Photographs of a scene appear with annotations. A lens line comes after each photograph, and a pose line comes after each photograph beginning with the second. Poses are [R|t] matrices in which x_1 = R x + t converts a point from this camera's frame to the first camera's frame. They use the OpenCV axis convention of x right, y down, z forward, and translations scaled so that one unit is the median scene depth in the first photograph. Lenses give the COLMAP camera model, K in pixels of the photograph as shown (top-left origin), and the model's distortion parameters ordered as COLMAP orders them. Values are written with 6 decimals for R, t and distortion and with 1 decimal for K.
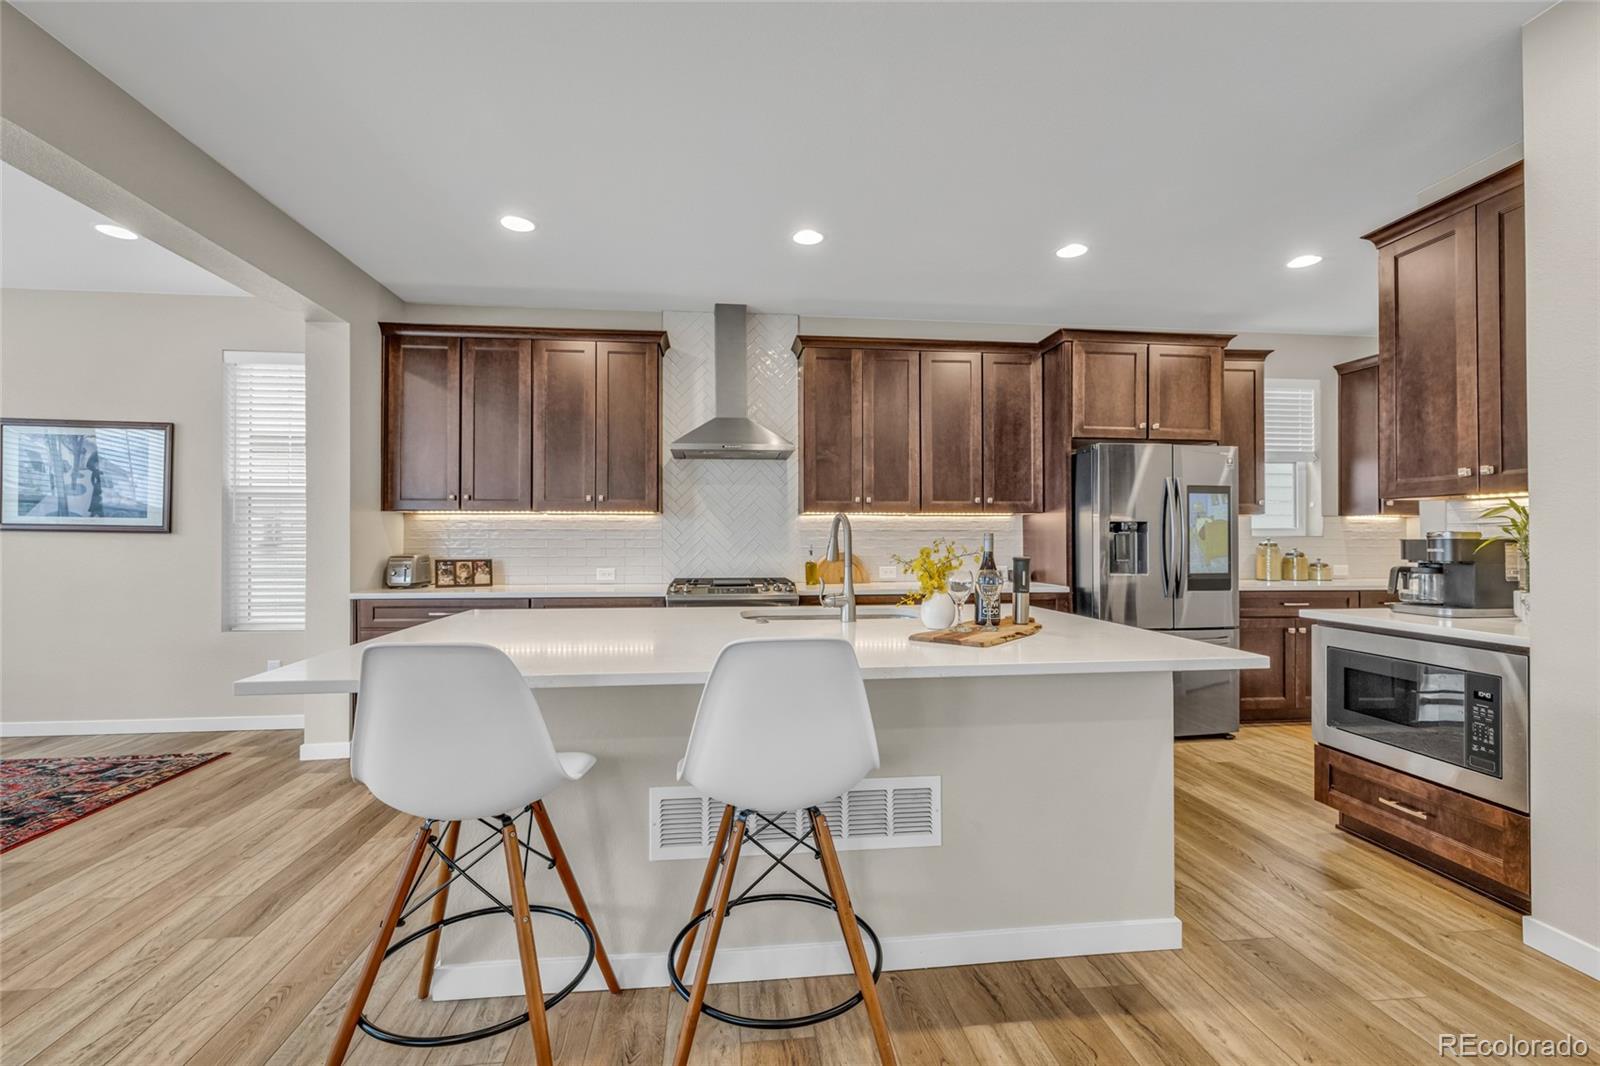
lens RADIAL K [[665.3, 0, 790.8], [0, 665.3, 534.0], [0, 0, 1]] dist [-0.000589, -0.000172]
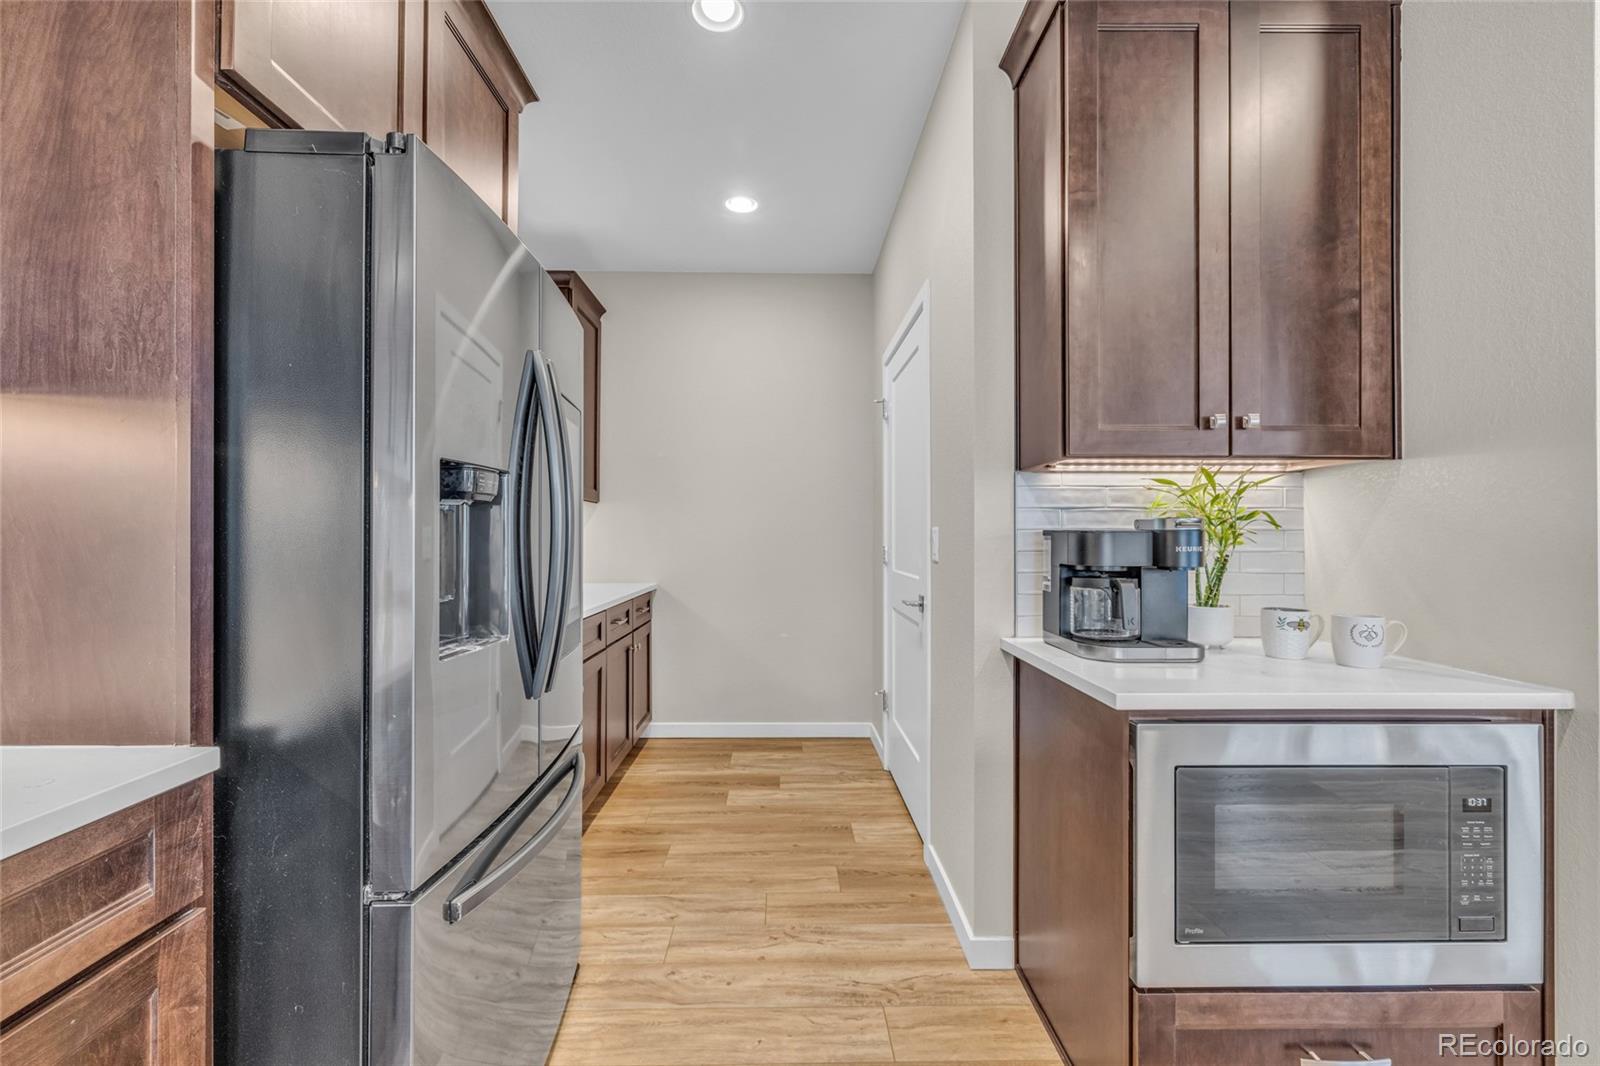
lens RADIAL K [[660.9, 0, 798.4], [0, 660.9, 530.2], [0, 0, 1]] dist [0.001055, 0.000330]
pose [[0.076274, 0.004426, 0.997077, 0.218120], [-0.008596, 0.999956, -0.003782, 0.007631], [-0.997050, -0.008283, 0.076309, 0.782675]]
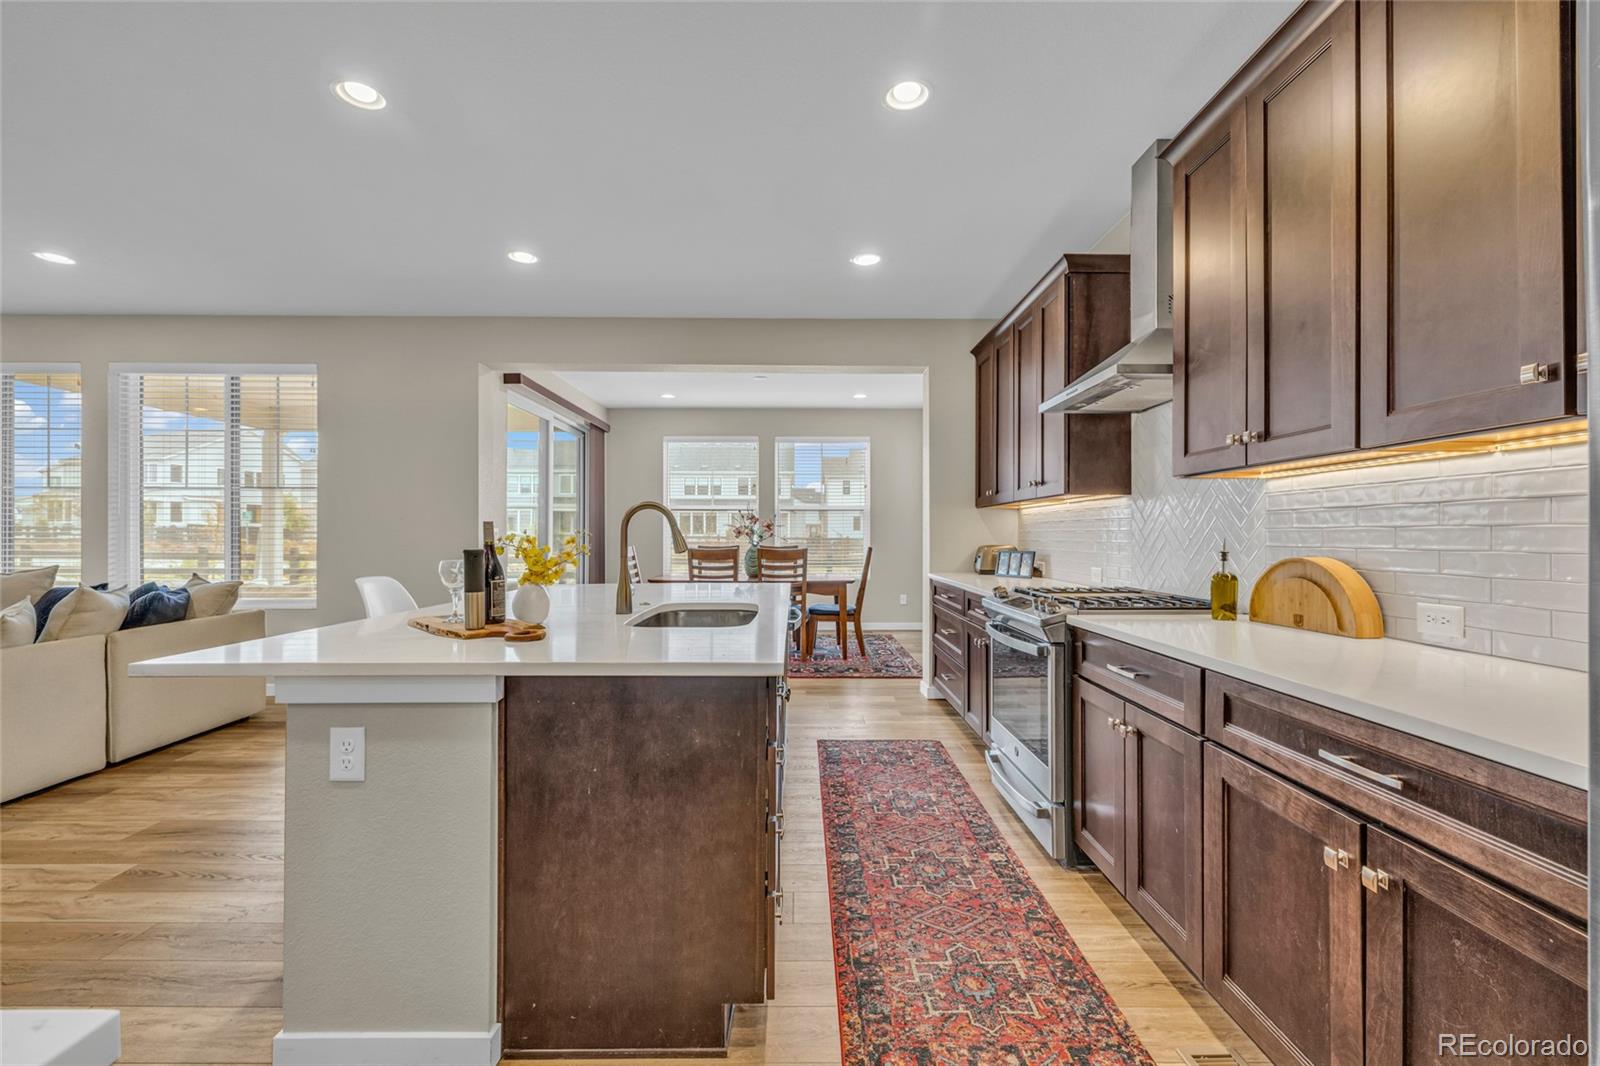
lens RADIAL K [[677.4, 0, 800.0], [0, 677.4, 533.0], [0, 0, 1]] dist [-0.000636, -0.000072]
pose [[-0.100666, -0.002428, -0.994917, 0.594524], [0.010631, 0.999937, -0.003516, 0.010366], [0.994863, -0.010931, -0.100634, 0.773603]]
